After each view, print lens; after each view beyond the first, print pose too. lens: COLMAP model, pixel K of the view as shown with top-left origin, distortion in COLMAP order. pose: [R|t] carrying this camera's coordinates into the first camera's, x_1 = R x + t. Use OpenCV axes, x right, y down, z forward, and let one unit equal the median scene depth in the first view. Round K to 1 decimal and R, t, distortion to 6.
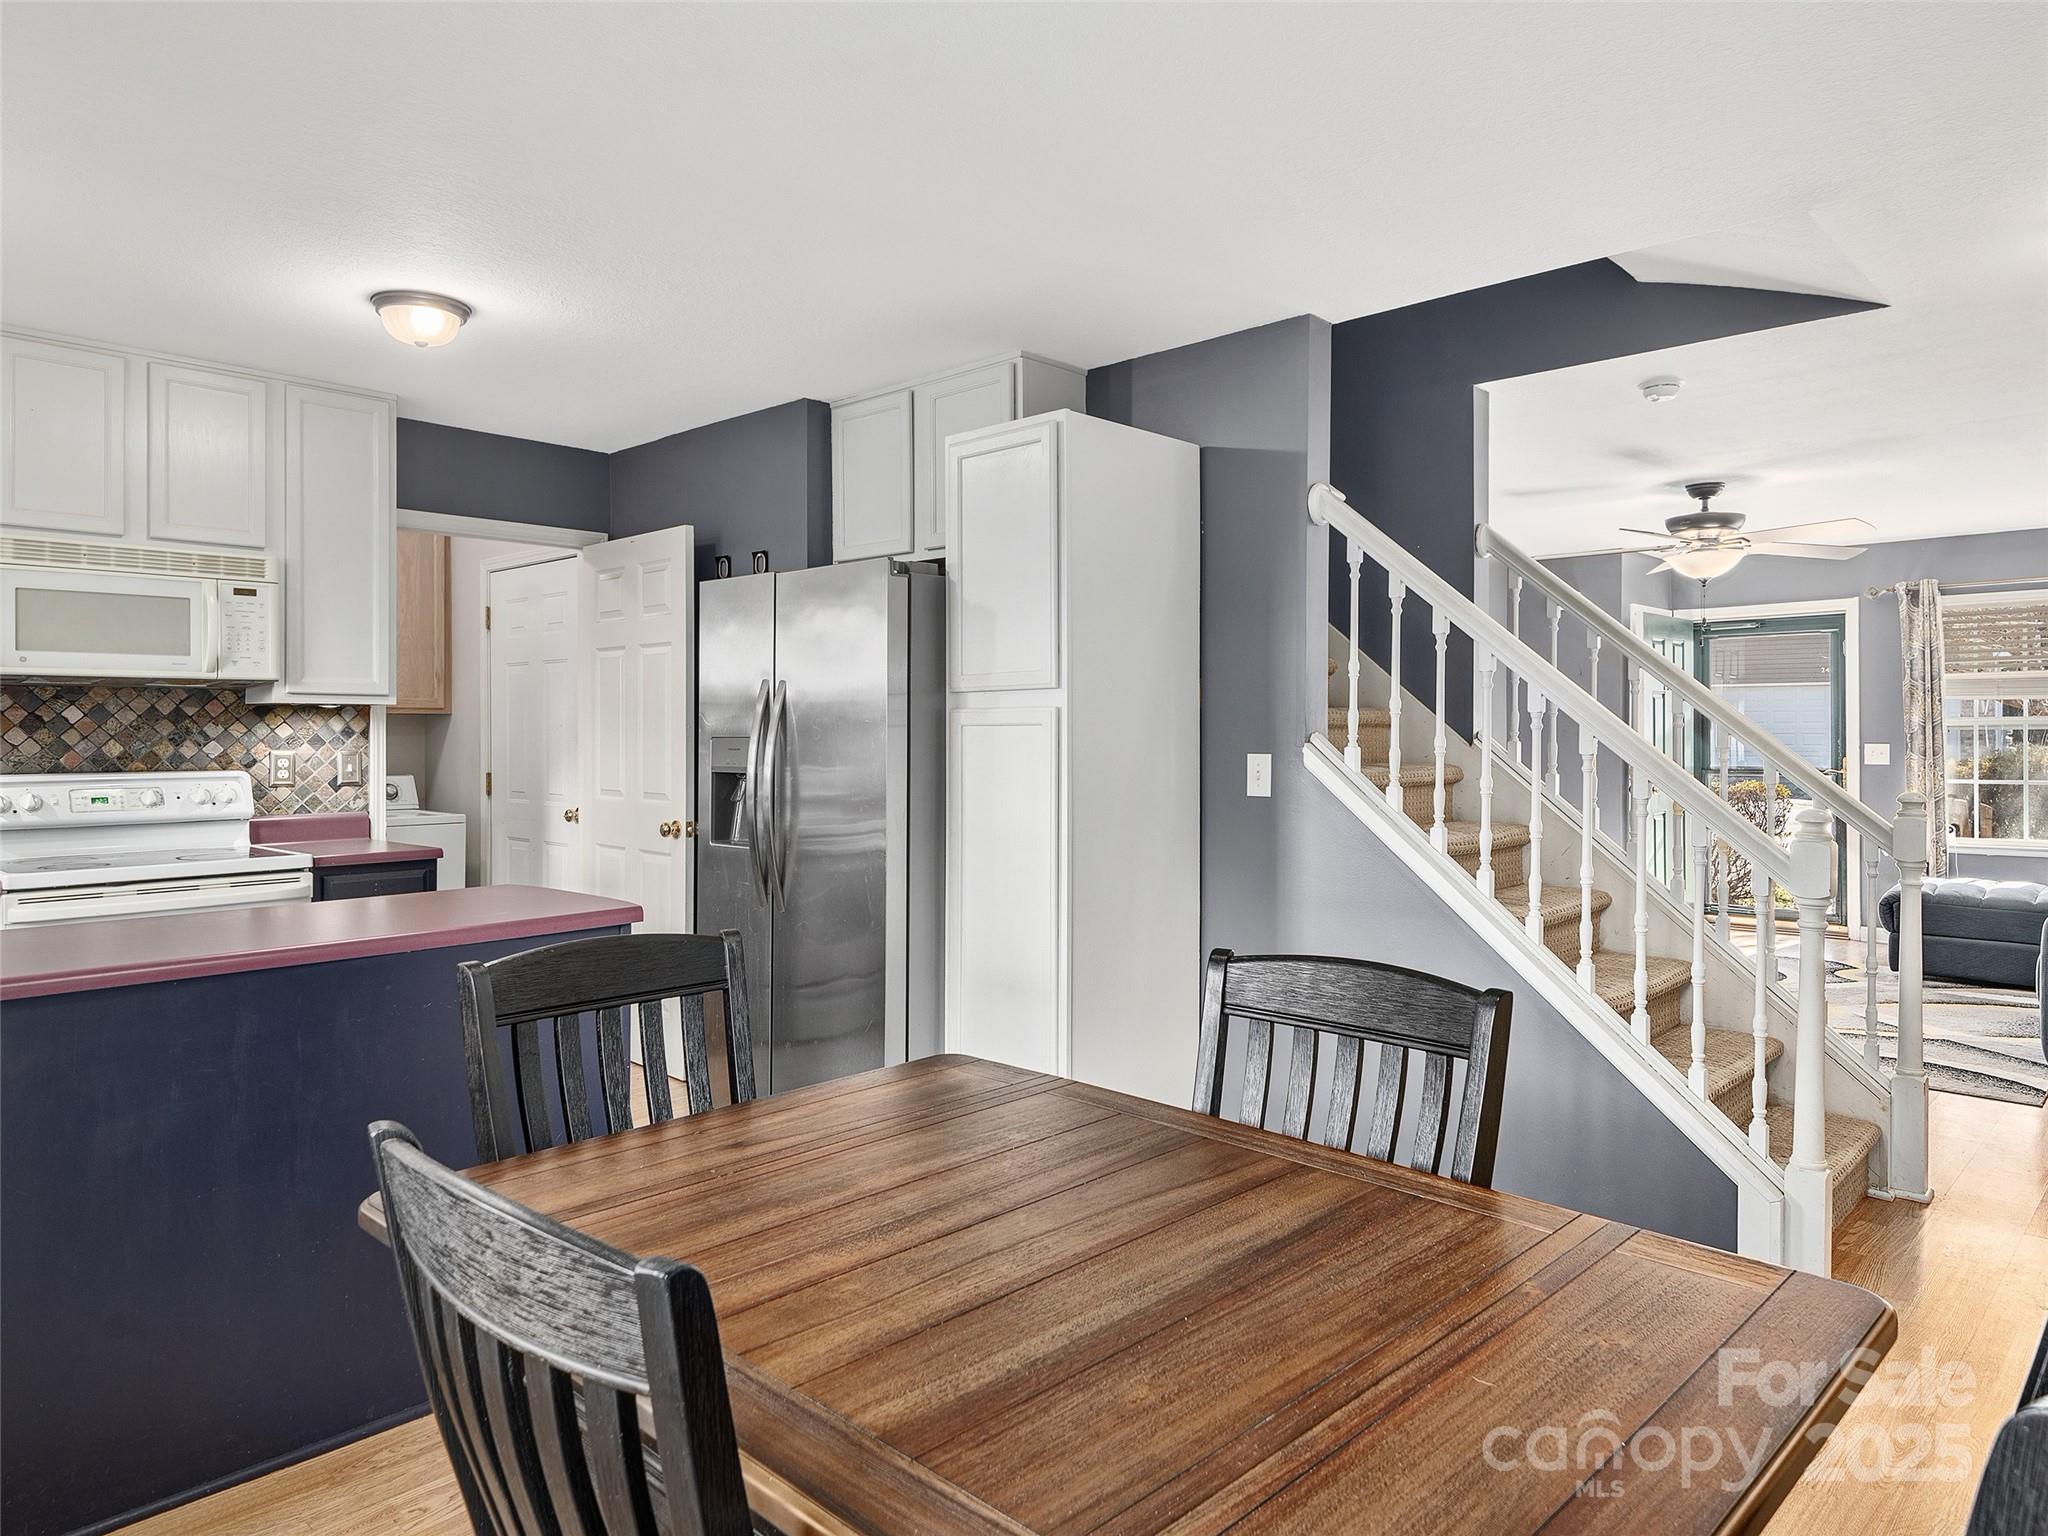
lens RADIAL K [[1301.7, 0, 1035.2], [0, 1301.7, 752.1], [0, 0, 1]] dist [-0.006002, -0.006266]
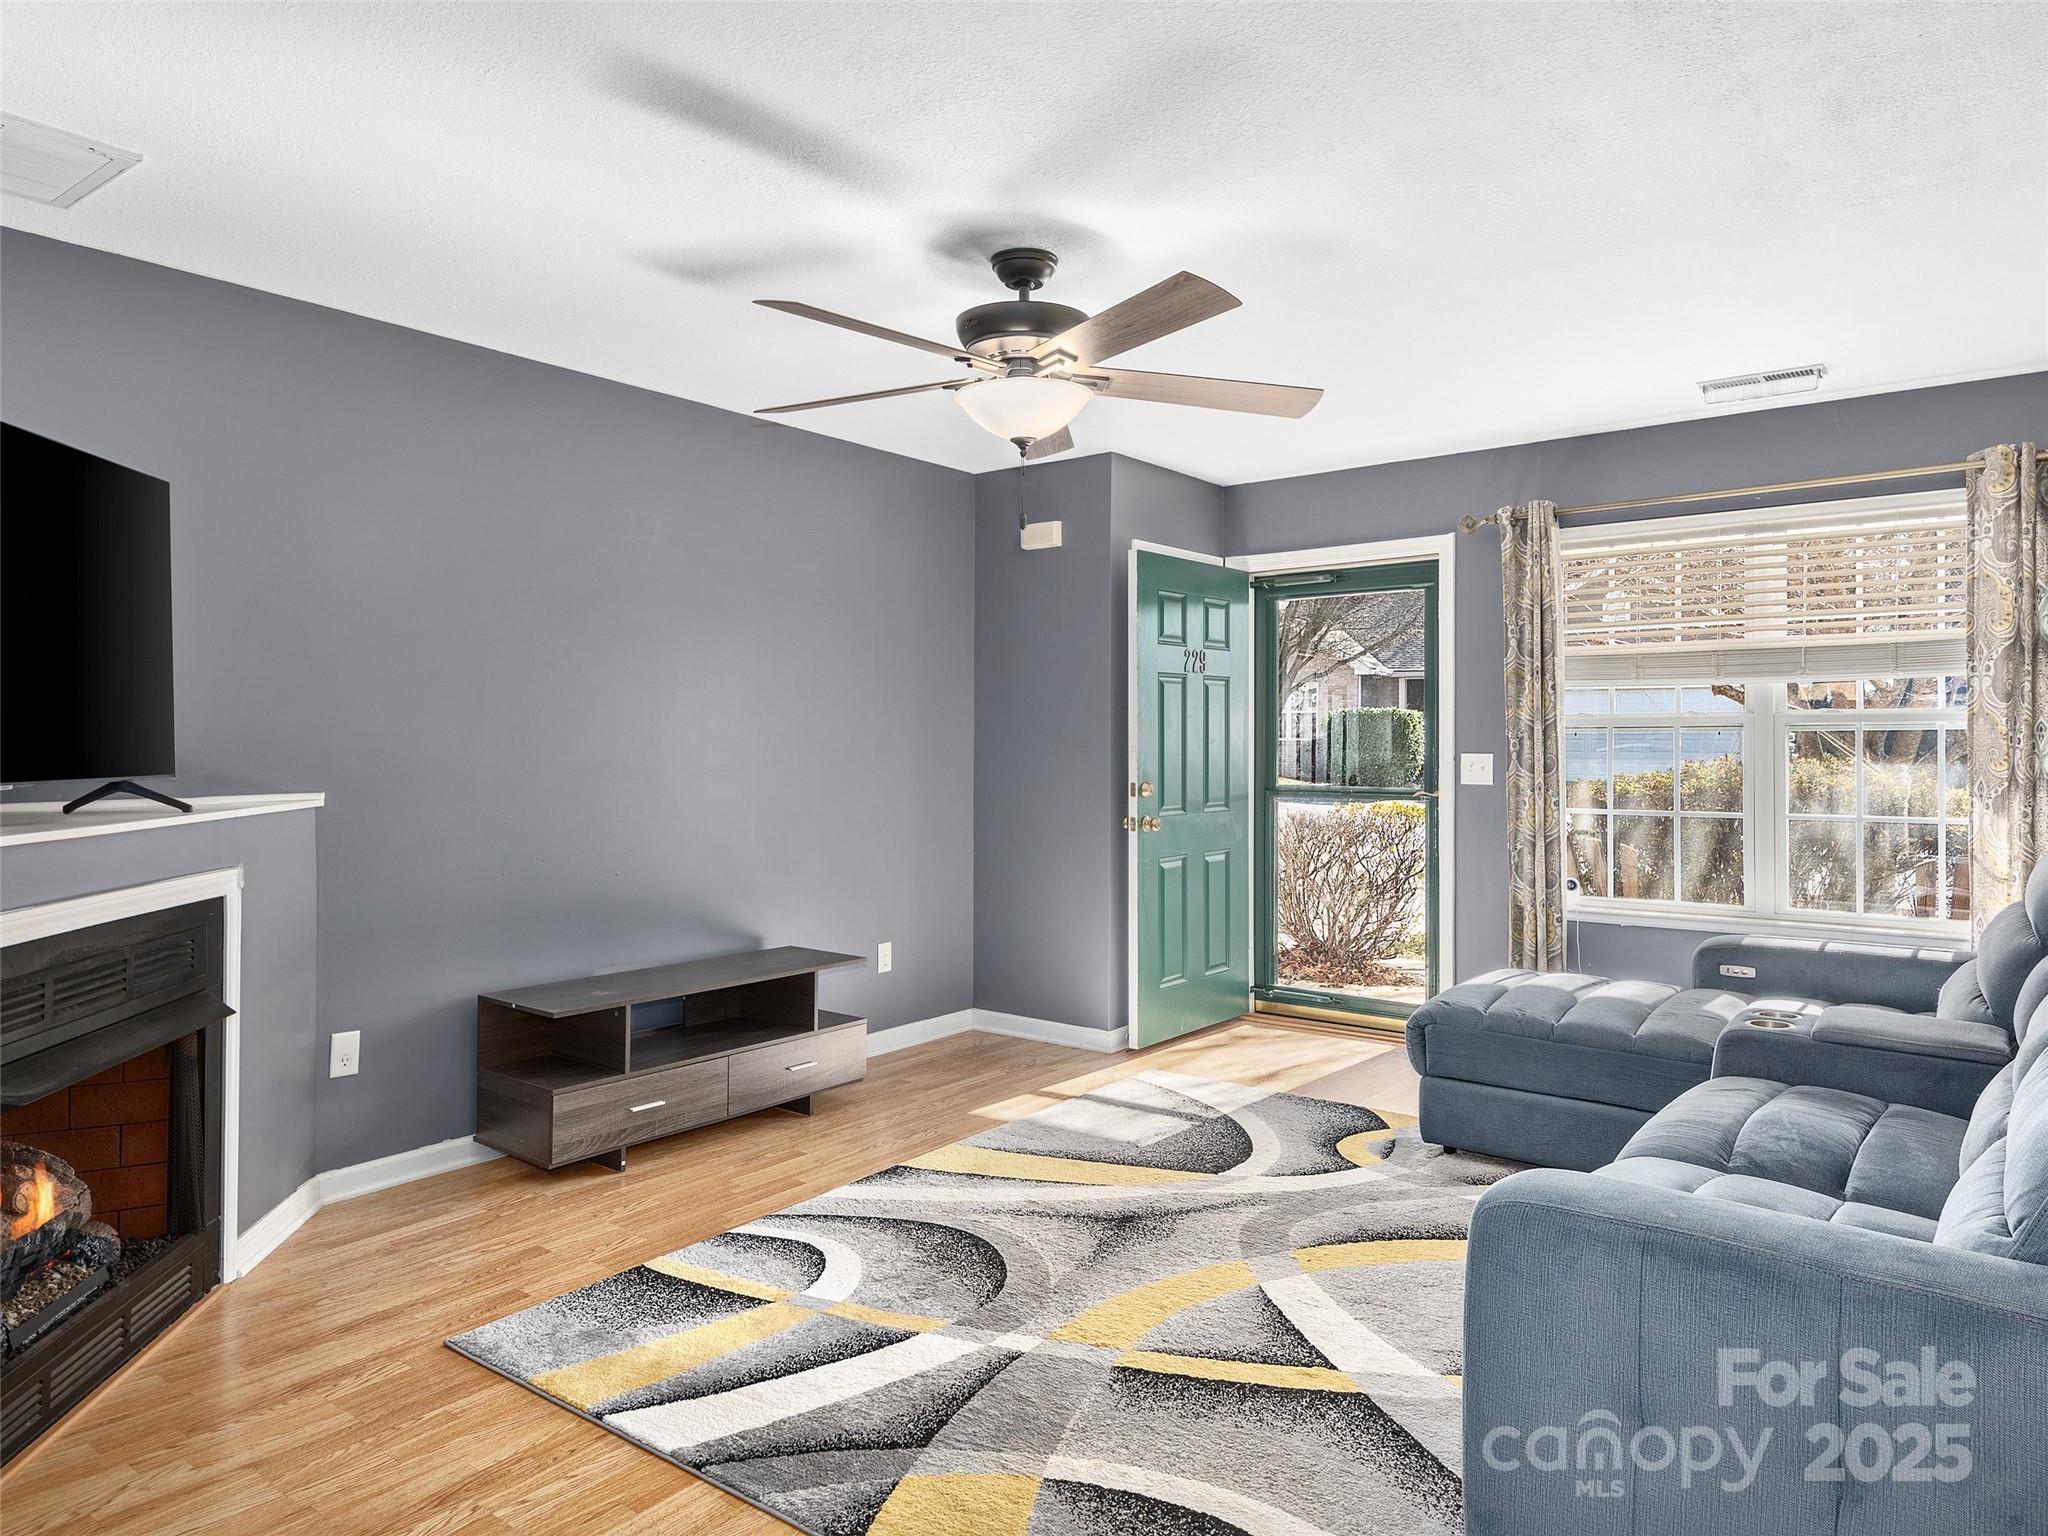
lens RADIAL K [[1301.7, 0, 1015.3], [0, 1301.7, 759.4], [0, 0, 1]] dist [-0.006002, -0.006266]
pose [[0.995007, 0.006386, 0.099597, 0.378433], [-0.006725, 0.999973, 0.003067, -0.004175], [-0.099575, -0.003721, 0.995023, 0.392441]]
